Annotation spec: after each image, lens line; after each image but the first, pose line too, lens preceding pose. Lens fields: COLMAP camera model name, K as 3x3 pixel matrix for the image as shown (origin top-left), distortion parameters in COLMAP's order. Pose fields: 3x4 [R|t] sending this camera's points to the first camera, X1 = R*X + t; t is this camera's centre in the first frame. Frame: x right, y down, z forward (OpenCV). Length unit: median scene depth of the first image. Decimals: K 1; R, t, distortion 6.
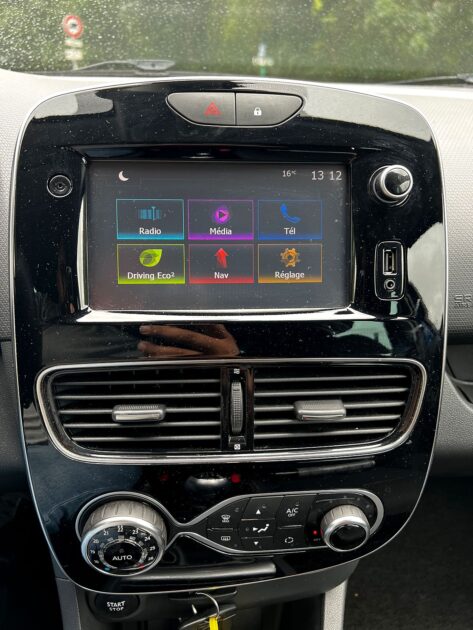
lens RADIAL K [[476.9, 0, 236.4], [0, 476.9, 315.3], [0, 0, 1]] dist [0.000146, -0.001566]
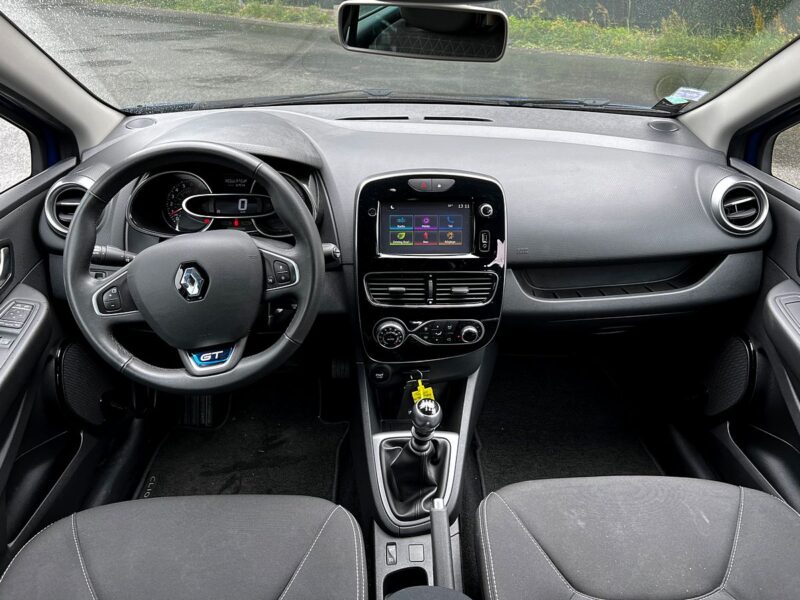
lens RADIAL K [[605.6, 0, 399.3], [0, 605.6, 302.0], [0, 0, 1]] dist [0.000146, -0.001566]
pose [[0.998623, 0.013706, -0.050643, -0.001160], [-0.009613, 0.996732, 0.080200, -0.015560], [0.051577, -0.079603, 0.995491, -2.601605]]
